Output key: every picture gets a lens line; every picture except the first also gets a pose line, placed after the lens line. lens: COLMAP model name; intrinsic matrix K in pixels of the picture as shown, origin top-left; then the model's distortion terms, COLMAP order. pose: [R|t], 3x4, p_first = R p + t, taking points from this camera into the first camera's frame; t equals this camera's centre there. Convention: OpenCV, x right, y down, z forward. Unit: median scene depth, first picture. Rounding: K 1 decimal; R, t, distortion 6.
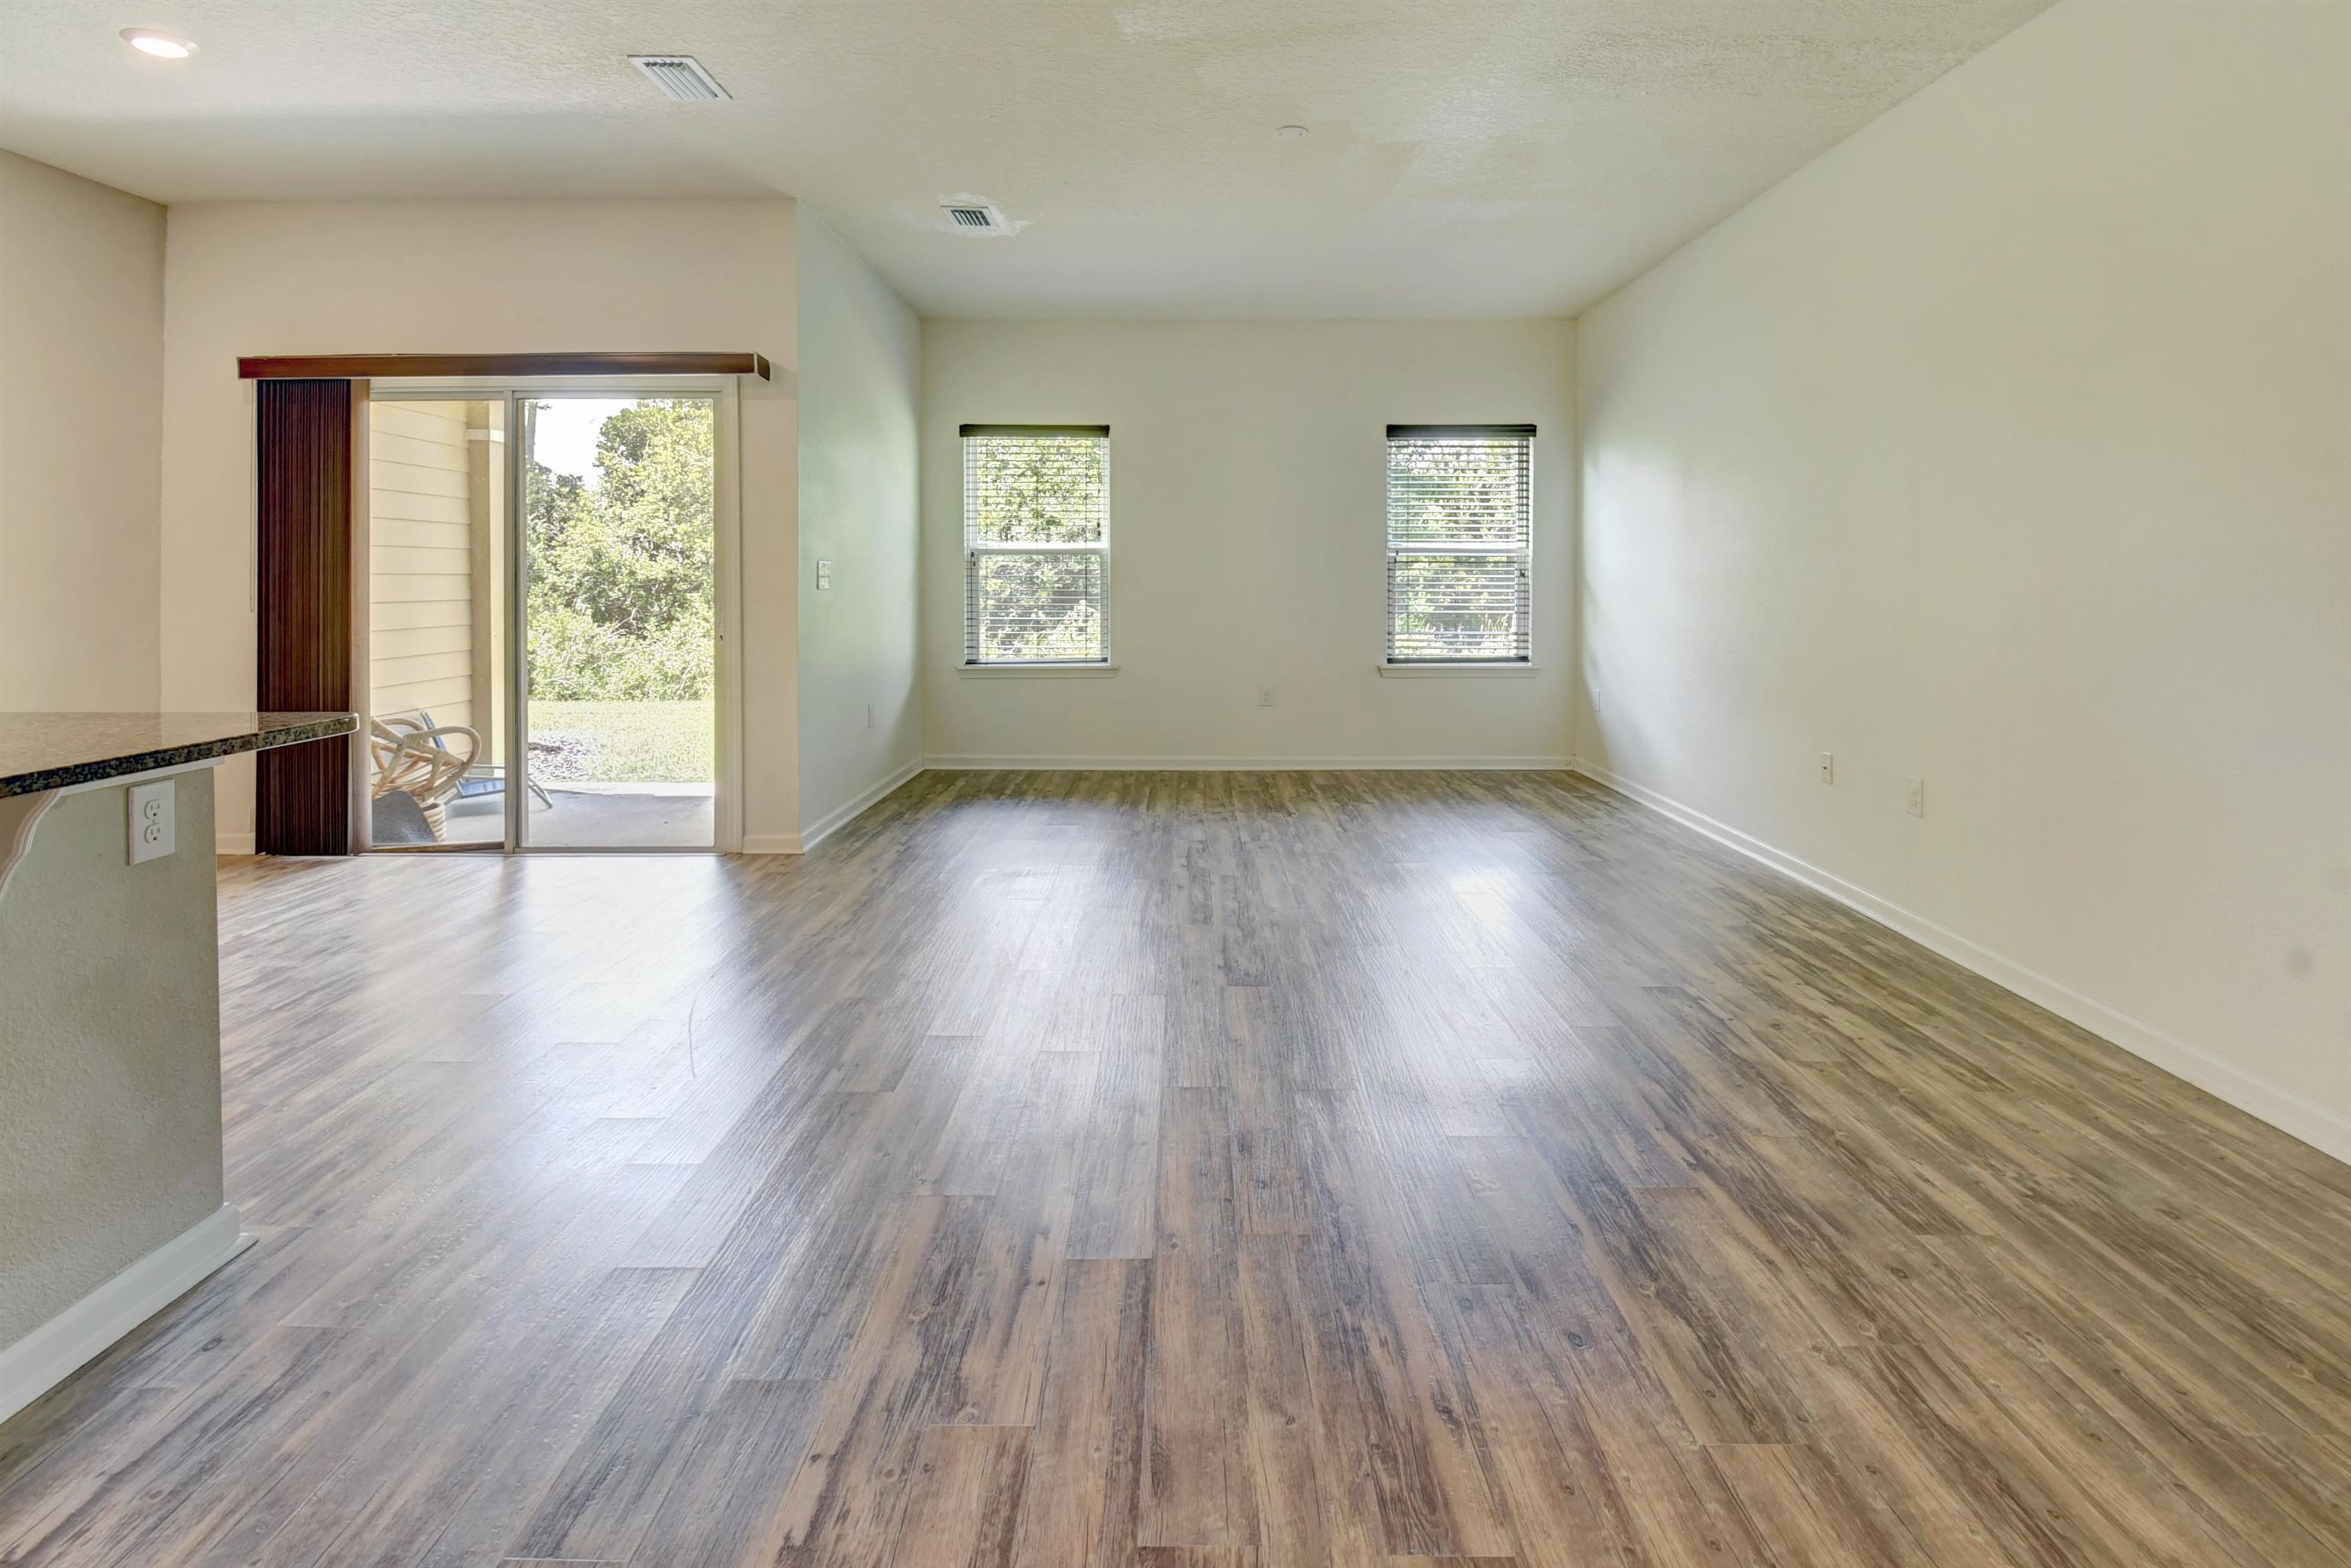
lens RADIAL K [[1068.1, 0, 1161.1], [0, 1068.1, 591.5], [0, 0, 1]] dist [0.002763, -0.000012]
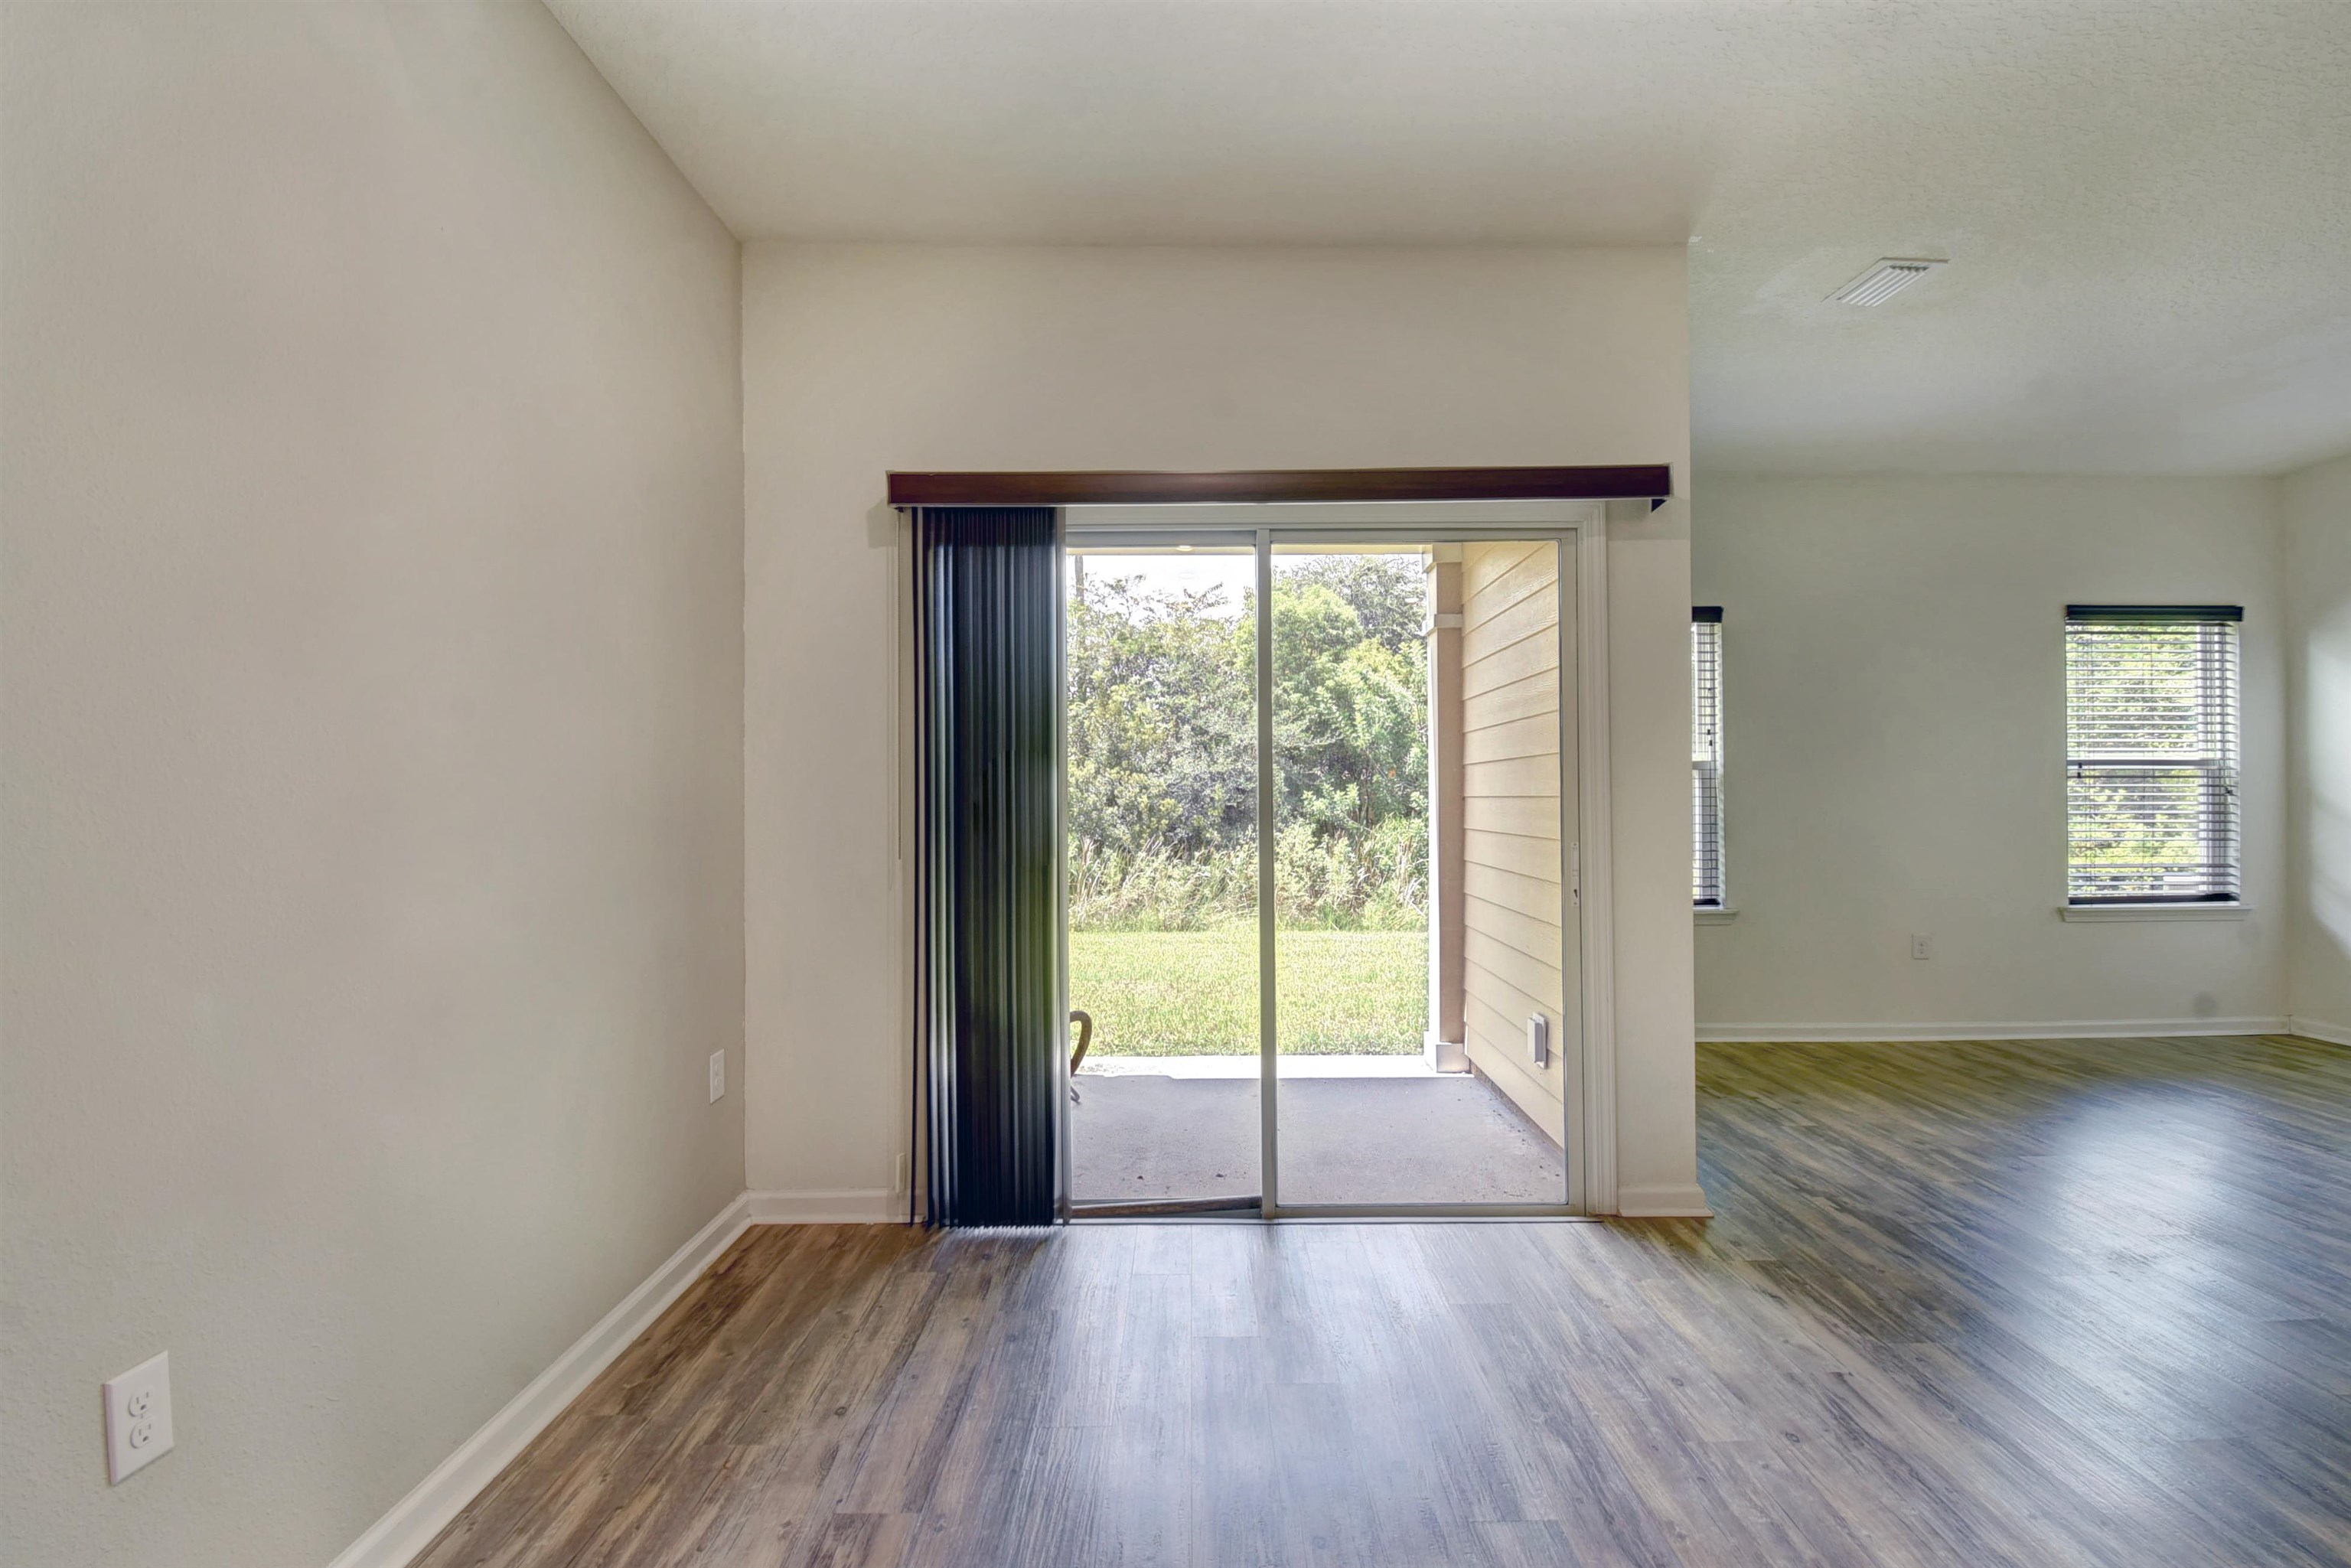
lens RADIAL K [[1068.1, 0, 1223.1], [0, 1068.1, 801.0], [0, 0, 1]] dist [0.002763, -0.000012]
pose [[0.999773, -0.005969, 0.020470, -0.111830], [0.006158, 0.999939, -0.009165, -0.001621], [-0.020414, 0.009289, 0.999748, 0.056463]]
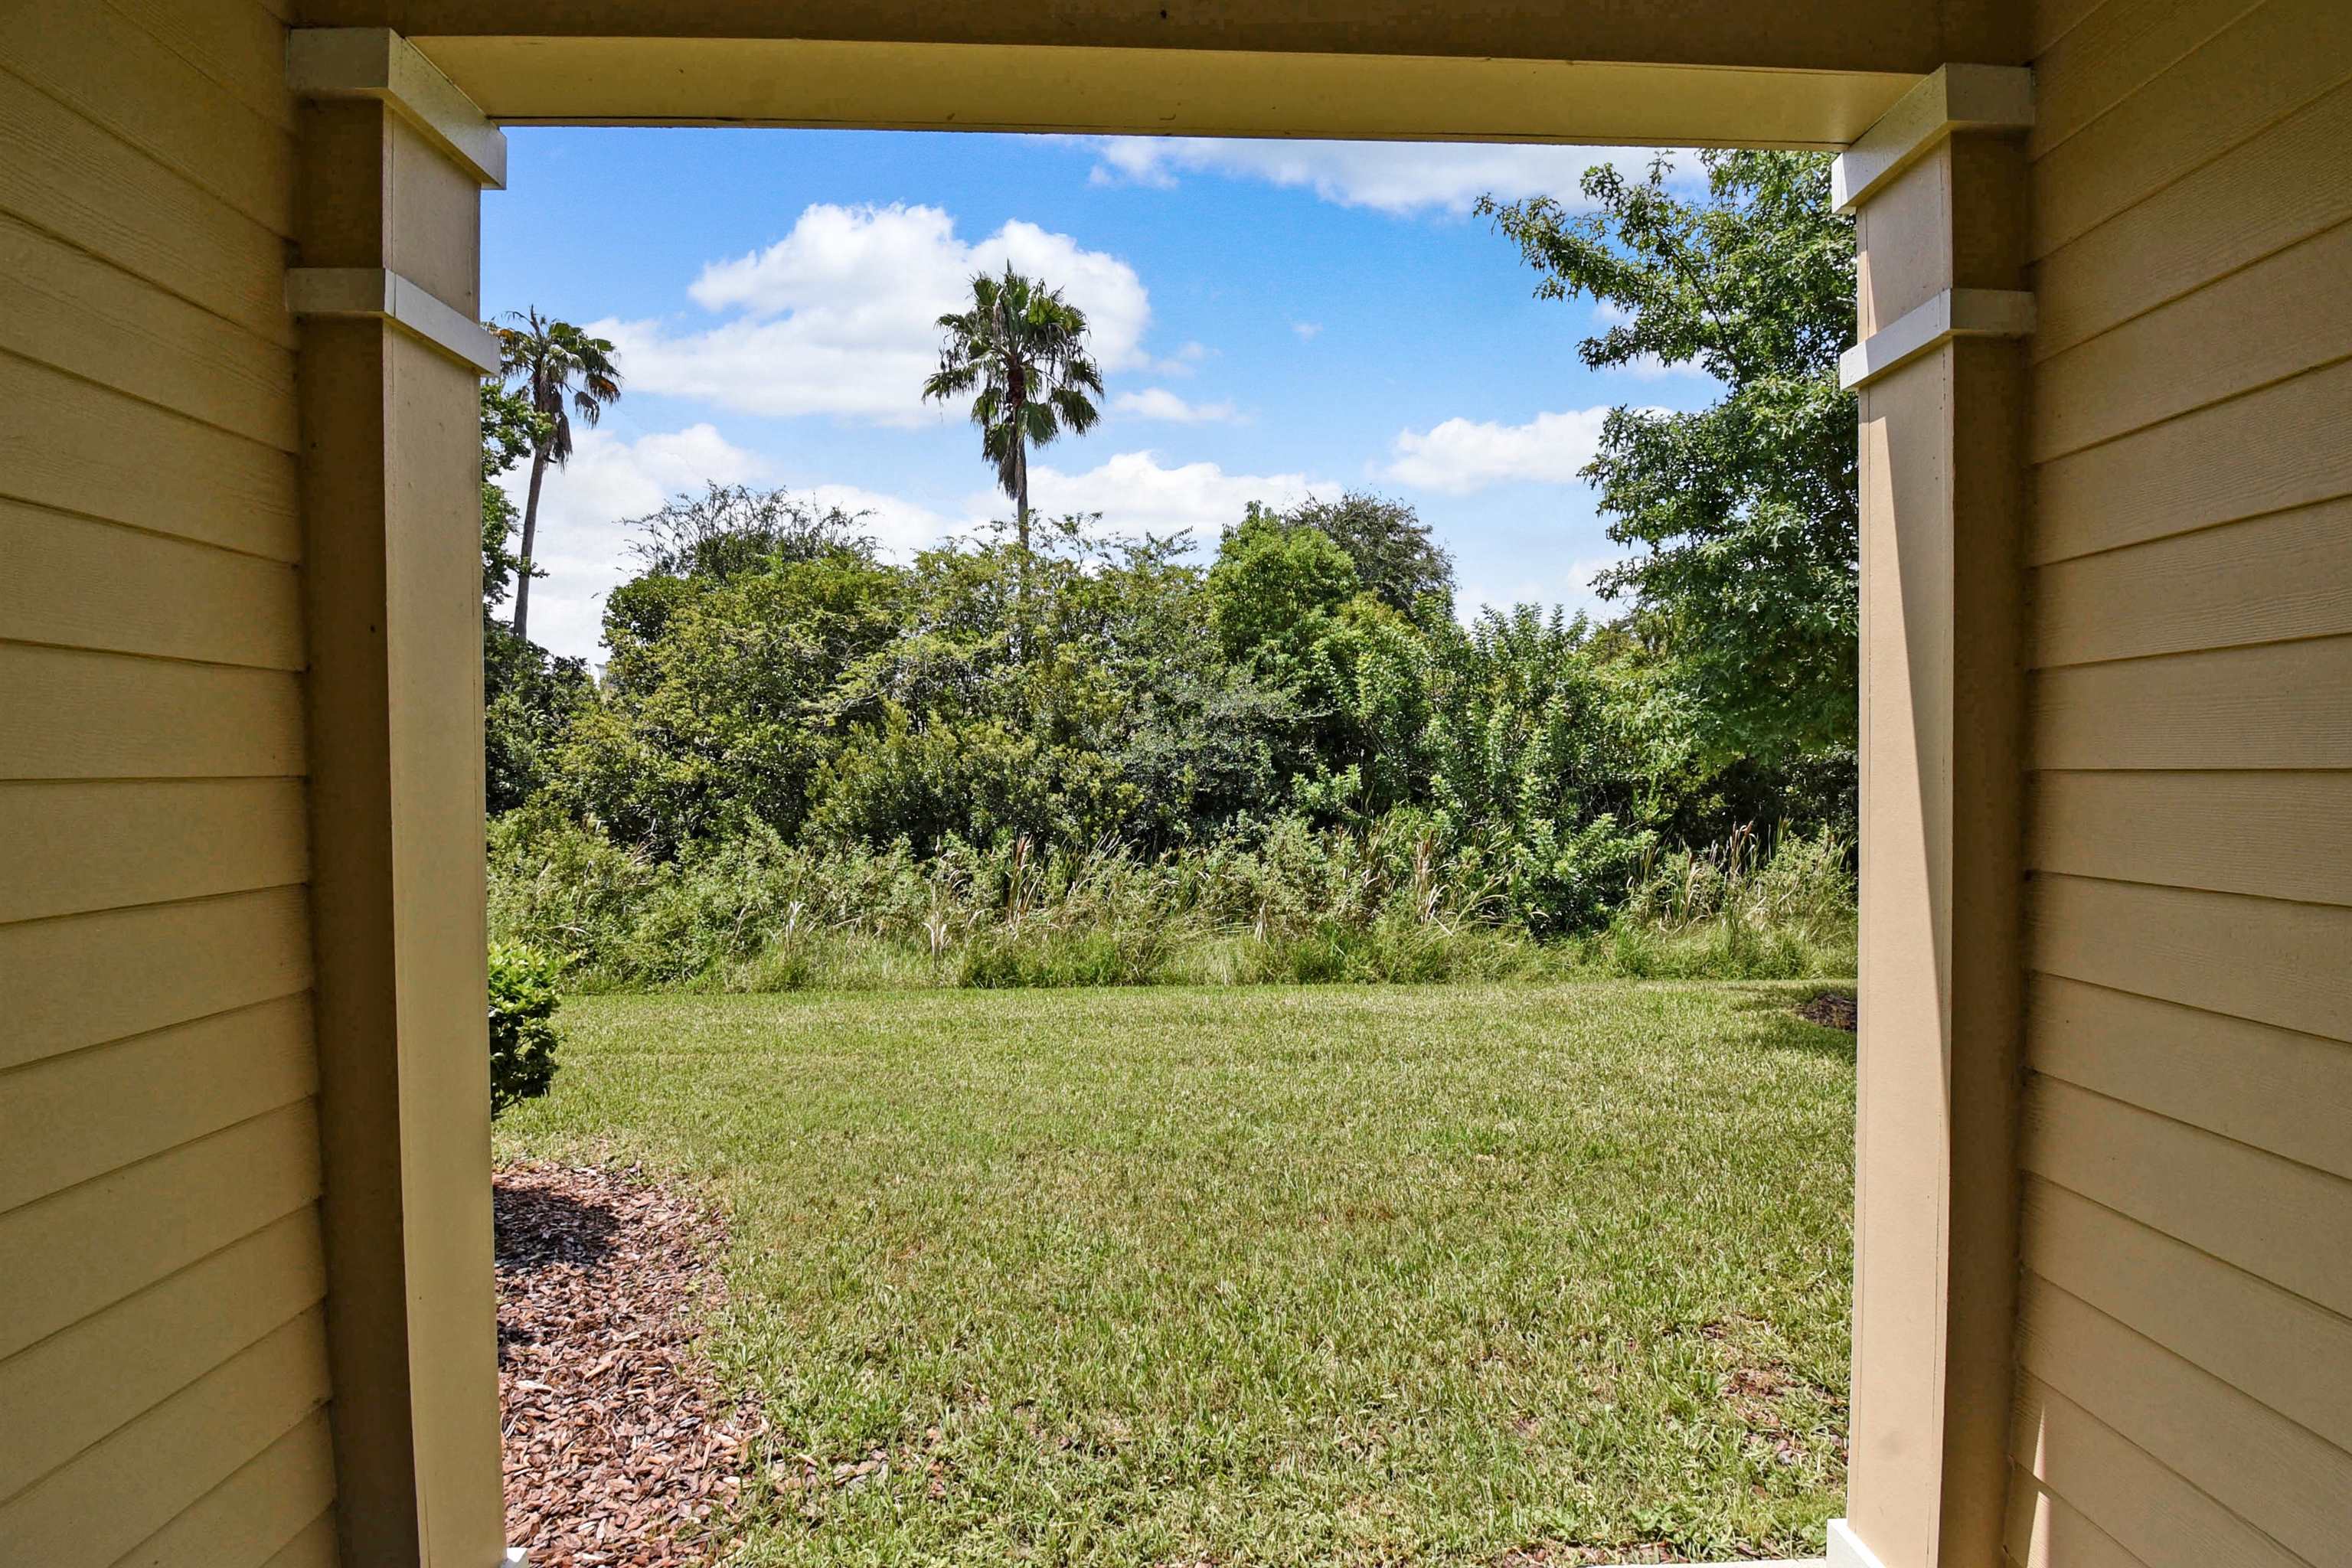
lens RADIAL K [[1068.6, 0, 1186.9], [0, 1068.6, 796.3], [0, 0, 1]] dist [0.002763, -0.000012]
pose [[0.999711, -0.005687, 0.023365, -0.114589], [0.005419, 0.999919, 0.011517, -0.009104], [-0.023429, -0.011387, 0.999661, 0.190229]]
